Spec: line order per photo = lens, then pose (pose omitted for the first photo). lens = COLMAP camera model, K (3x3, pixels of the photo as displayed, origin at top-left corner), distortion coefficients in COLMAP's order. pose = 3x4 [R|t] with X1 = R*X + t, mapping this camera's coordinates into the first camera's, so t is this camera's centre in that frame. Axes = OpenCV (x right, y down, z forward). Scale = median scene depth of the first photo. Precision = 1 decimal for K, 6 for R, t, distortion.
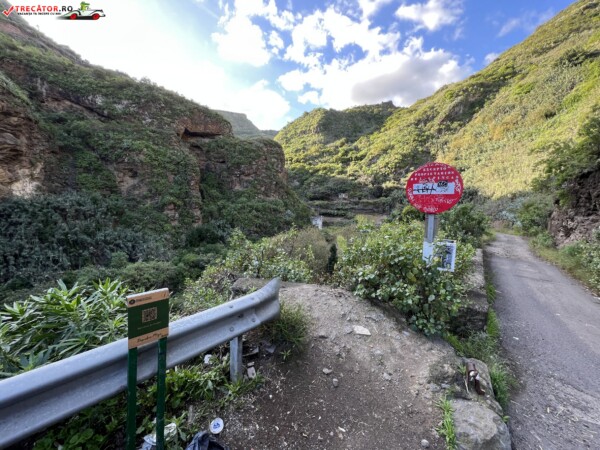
lens RADIAL K [[239.9, 0, 300.2], [0, 239.9, 225.9], [0, 0, 1]] dist [-0.002375, 0.000344]
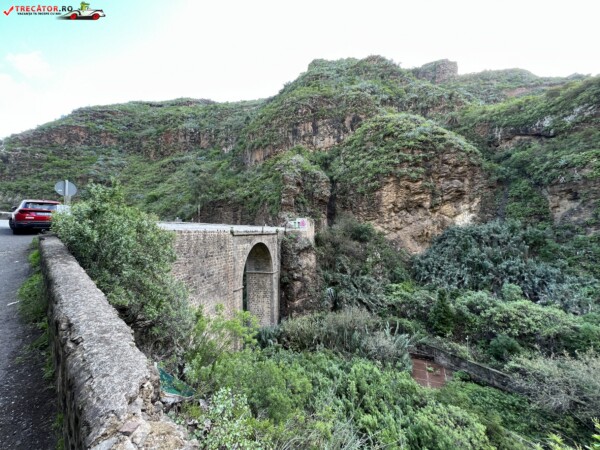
lens RADIAL K [[239.9, 0, 300.2], [0, 239.9, 225.9], [0, 0, 1]] dist [-0.002375, 0.000344]
pose [[-0.074447, -0.023516, -0.996948, 0.065308], [-0.120480, 0.992611, -0.014417, 0.000281], [0.989920, 0.119039, -0.076730, 0.082781]]
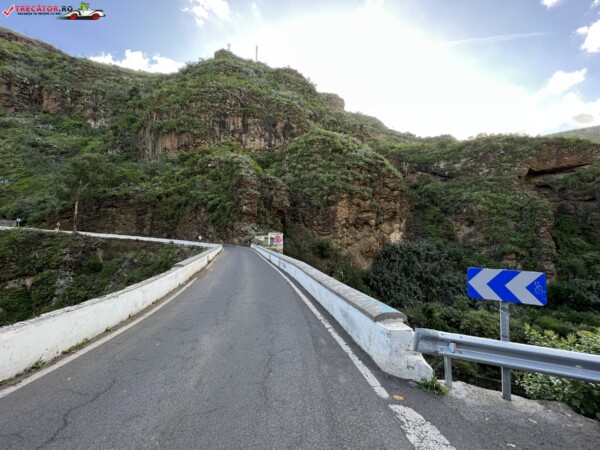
lens RADIAL K [[239.9, 0, 300.2], [0, 239.9, 225.9], [0, 0, 1]] dist [-0.002375, 0.000344]
pose [[0.426389, -0.040522, -0.903632, -0.025331], [-0.127997, 0.986241, -0.104624, 0.001707], [0.895438, 0.160272, 0.415336, -0.050167]]
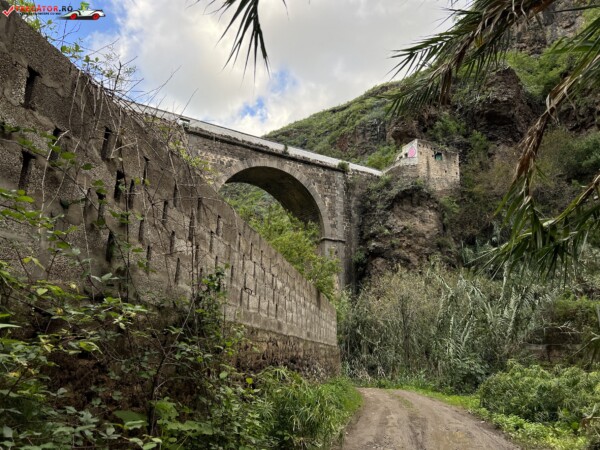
lens RADIAL K [[449.2, 0, 300.0], [0, 449.2, 225.0], [0, 0, 1]] dist [0.084893, -0.101989]
pose [[-0.728925, -0.171278, -0.662821, -0.038668], [-0.103492, 0.984639, -0.140626, 0.103099], [0.676726, -0.033909, -0.735454, 0.253281]]
